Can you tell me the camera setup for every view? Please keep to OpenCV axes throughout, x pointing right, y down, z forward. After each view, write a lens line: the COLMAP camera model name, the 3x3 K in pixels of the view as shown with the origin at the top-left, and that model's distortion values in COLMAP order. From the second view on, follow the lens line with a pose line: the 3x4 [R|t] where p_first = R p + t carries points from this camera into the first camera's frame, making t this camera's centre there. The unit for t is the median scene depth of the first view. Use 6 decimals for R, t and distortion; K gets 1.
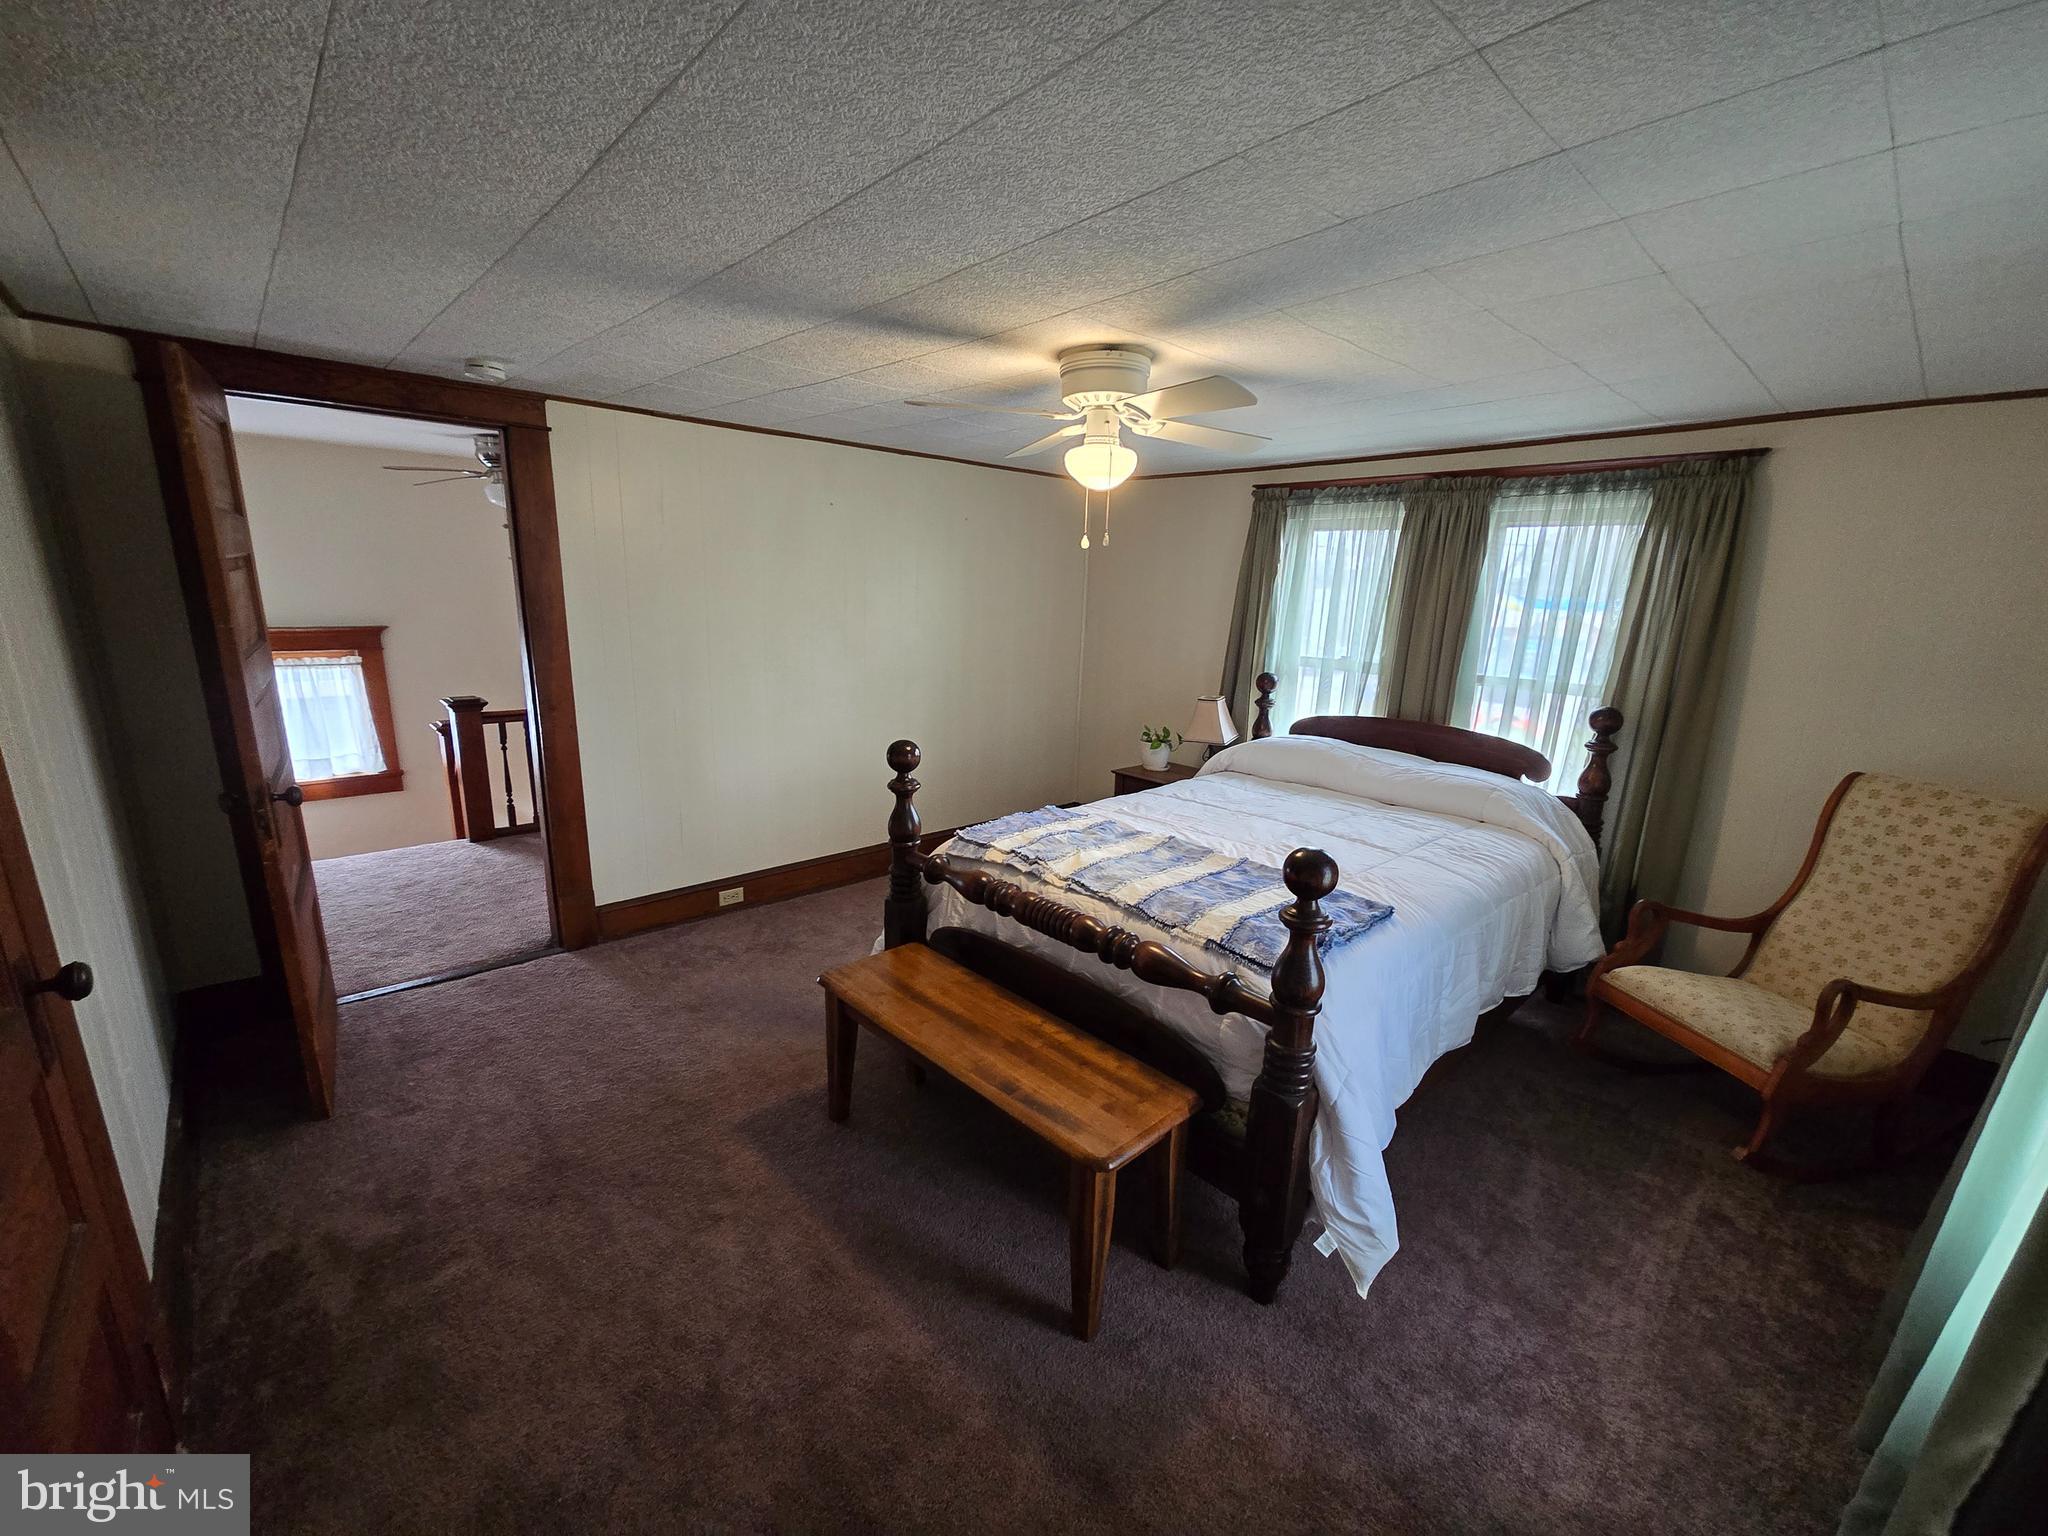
lens RADIAL K [[824.6, 0, 1019.2], [0, 824.6, 772.5], [0, 0, 1]] dist [-0.001601, 0.001102]
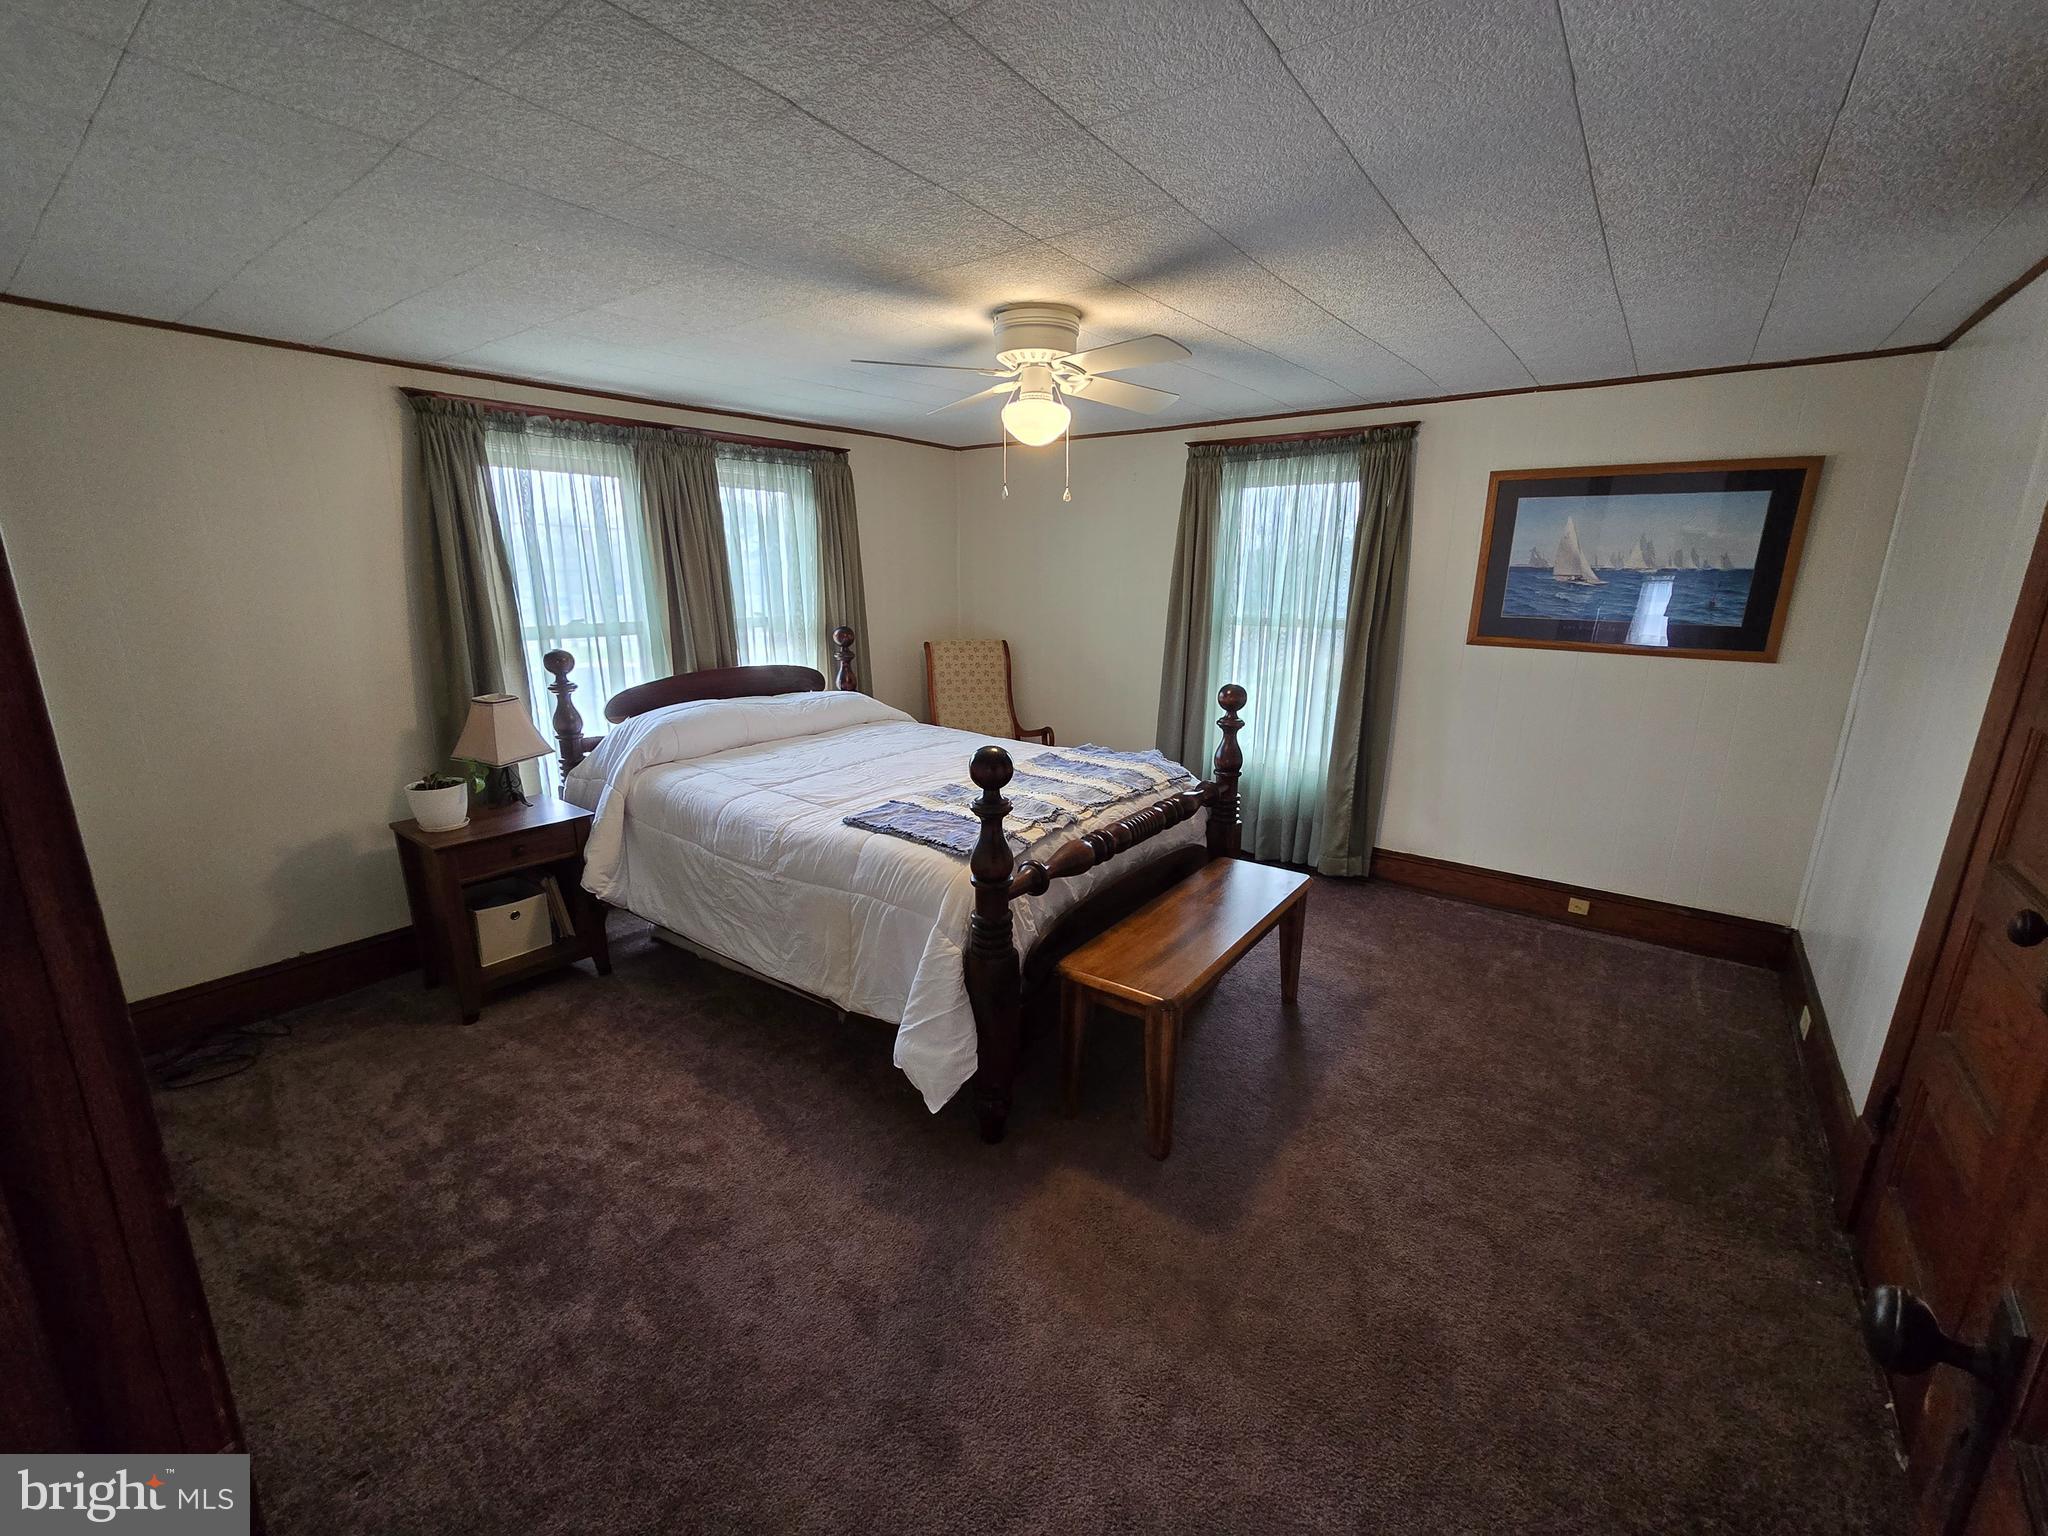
lens RADIAL K [[824.6, 0, 1017.6], [0, 824.6, 786.0], [0, 0, 1]] dist [-0.001601, 0.001102]
pose [[-0.155977, -0.279604, 0.947361, -0.689014], [0.220856, 0.924946, 0.309351, -0.184691], [-0.962753, 0.257482, -0.082518, 0.845851]]
